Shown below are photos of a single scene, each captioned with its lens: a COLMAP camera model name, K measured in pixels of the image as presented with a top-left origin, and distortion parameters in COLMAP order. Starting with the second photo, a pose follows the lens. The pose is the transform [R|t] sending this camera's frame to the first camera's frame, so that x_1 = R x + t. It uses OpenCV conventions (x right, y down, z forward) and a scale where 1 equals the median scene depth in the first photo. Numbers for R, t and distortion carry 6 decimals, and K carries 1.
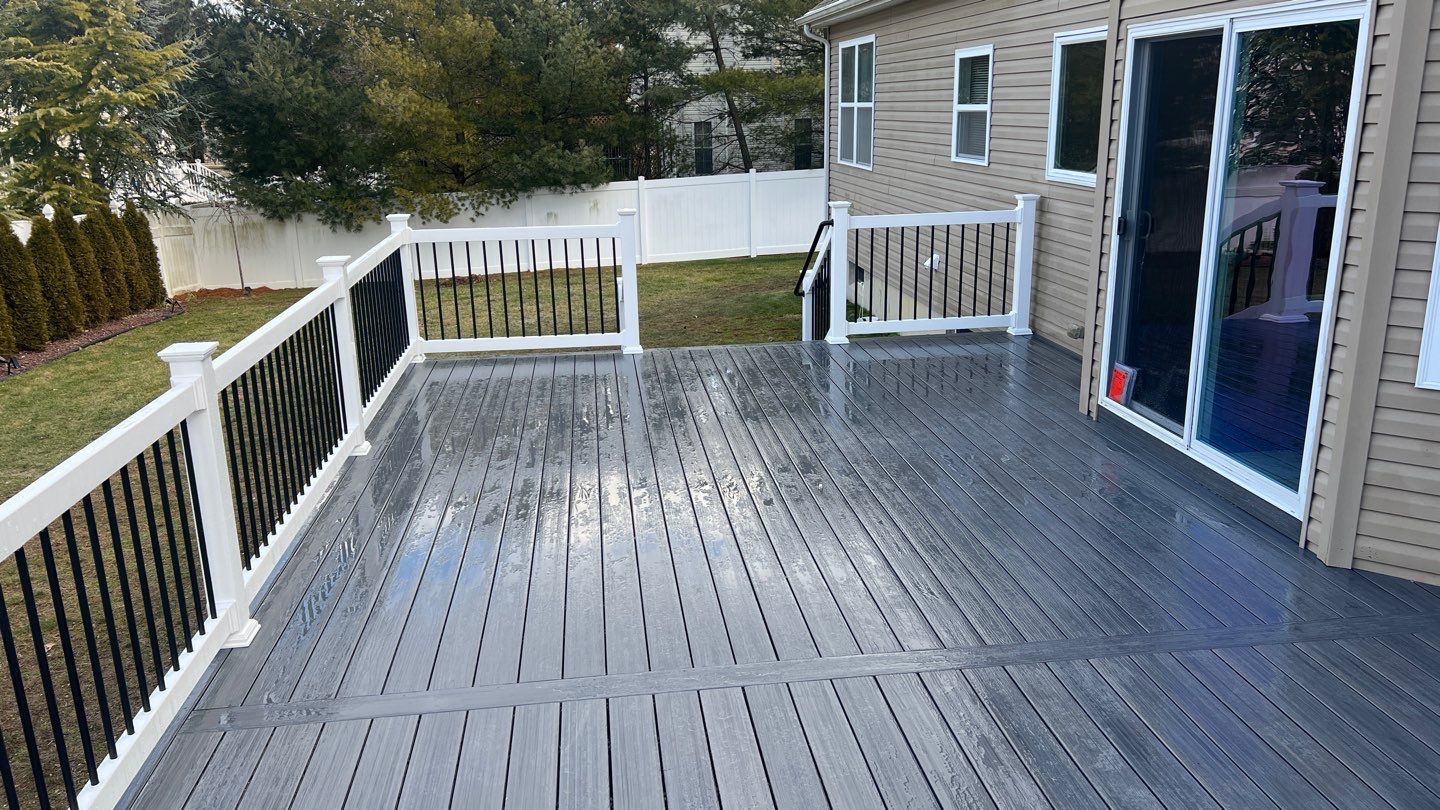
lens RADIAL K [[1088.2, 0, 718.0], [0, 1088.2, 412.1], [0, 0, 1]] dist [0.057049, -0.061717]
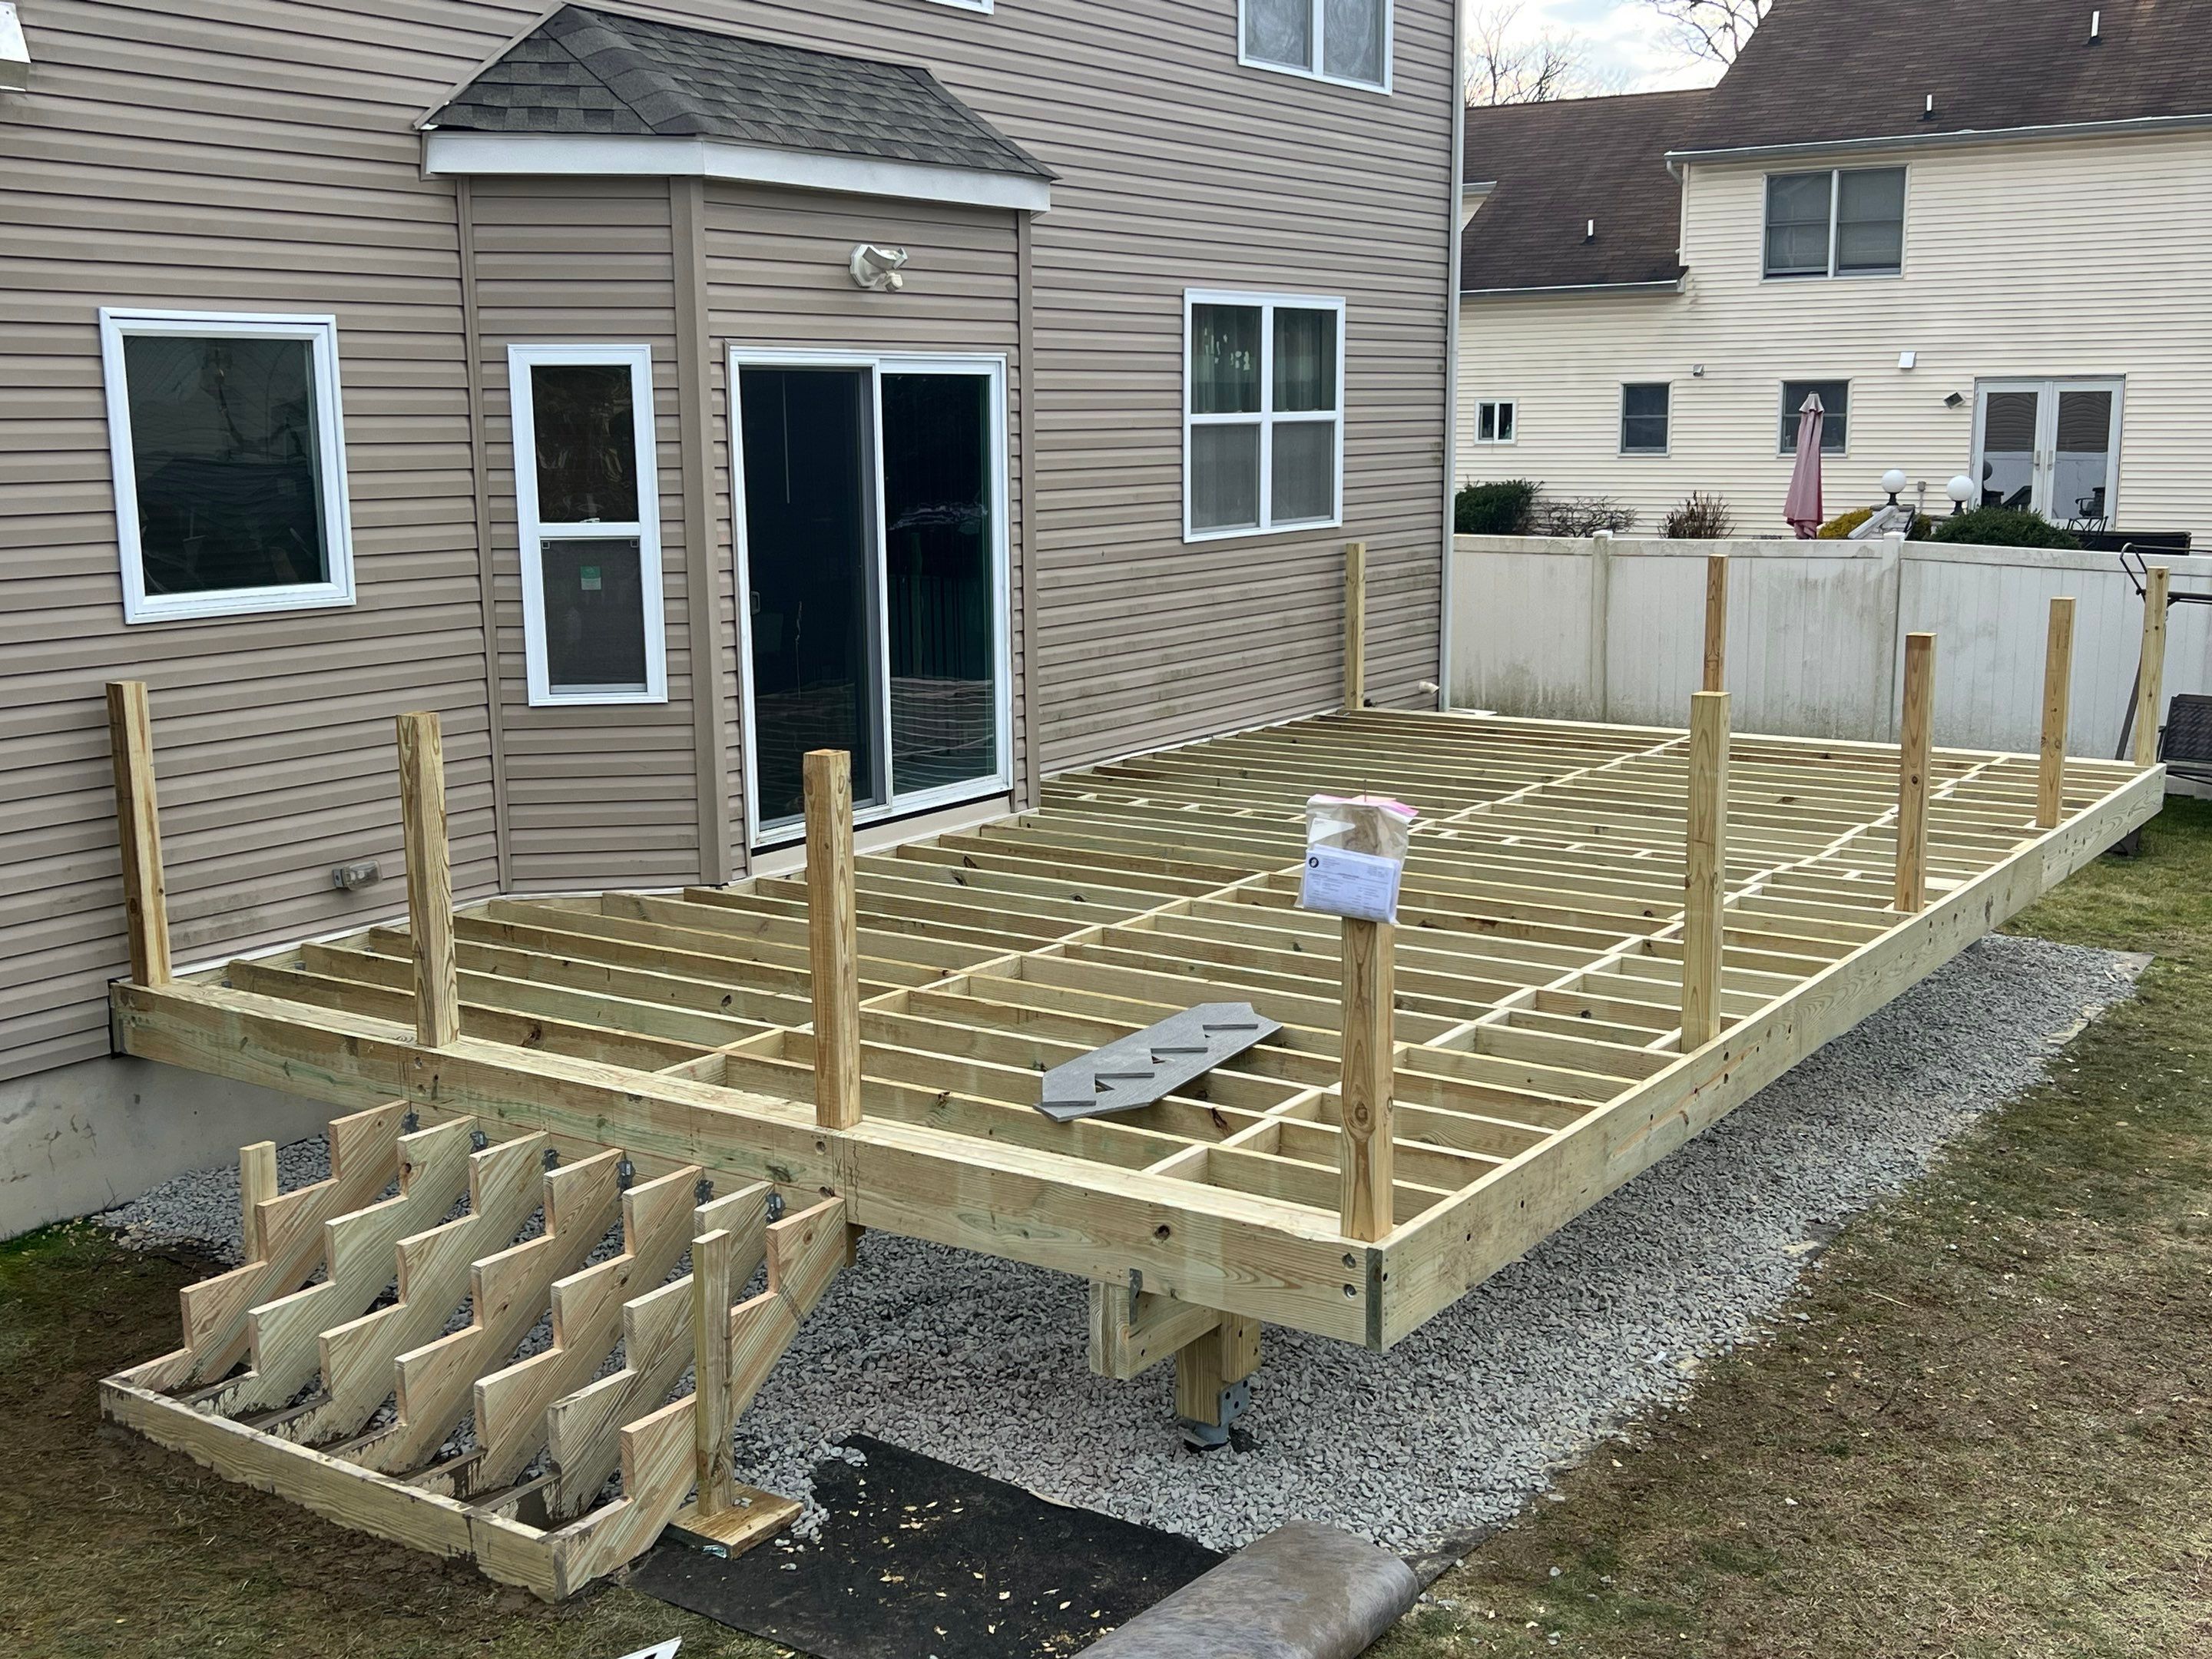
lens RADIAL K [[2376.9, 0, 1106.6], [0, 2376.9, 837.4], [0, 0, 1]] dist [0.048668, 0.000000]
pose [[-0.747252, -0.081478, 0.659527, -0.391300], [0.210953, 0.912040, 0.351685, -0.233119], [-0.630170, 0.401926, -0.664335, 0.852764]]
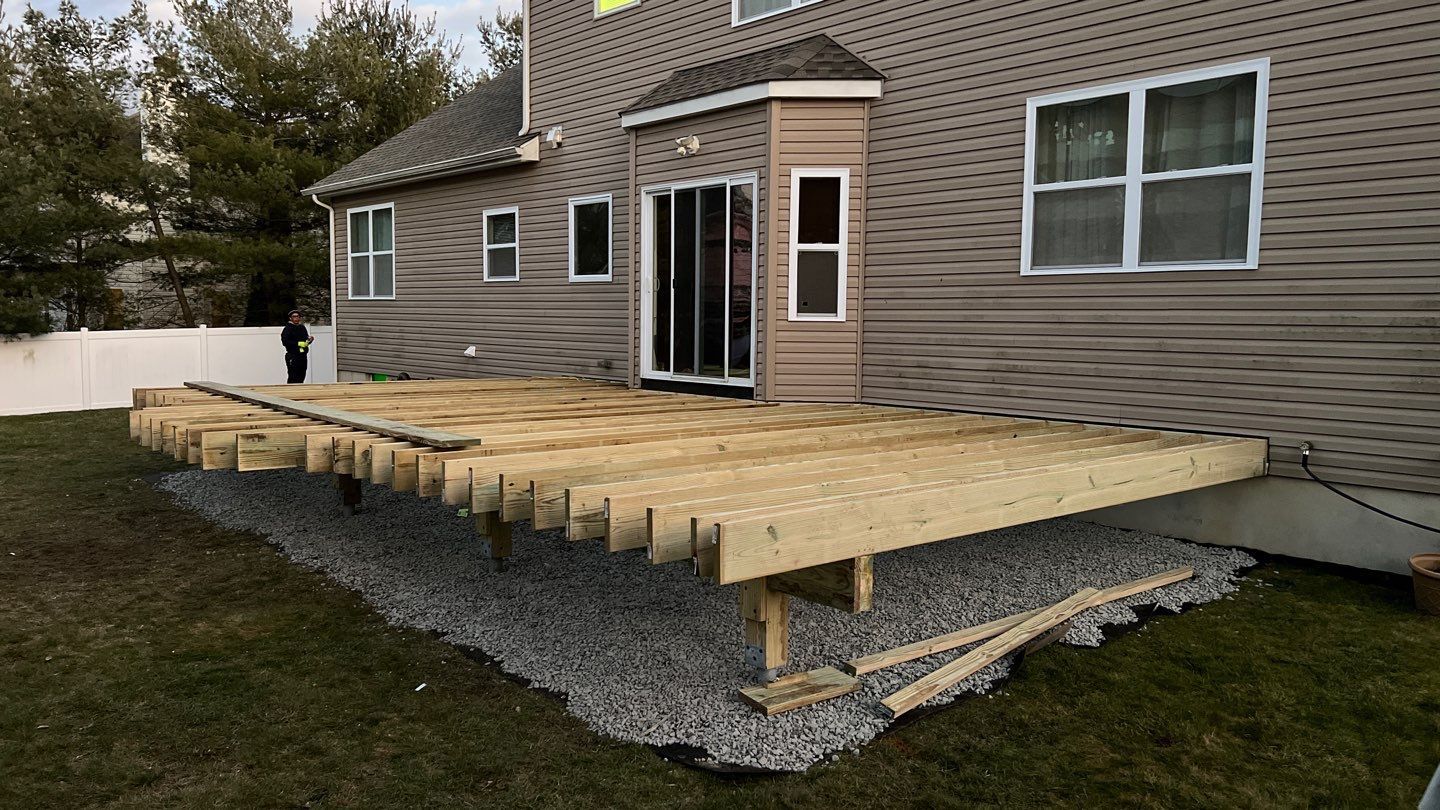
lens RADIAL K [[1088.2, 0, 728.5], [0, 1088.2, 407.1], [0, 0, 1]] dist [0.057049, -0.061717]
pose [[0.826848, -0.013146, 0.562271, -0.265759], [0.122026, 0.980106, -0.156529, 0.160973], [-0.549028, 0.198038, 0.812003, -0.273992]]
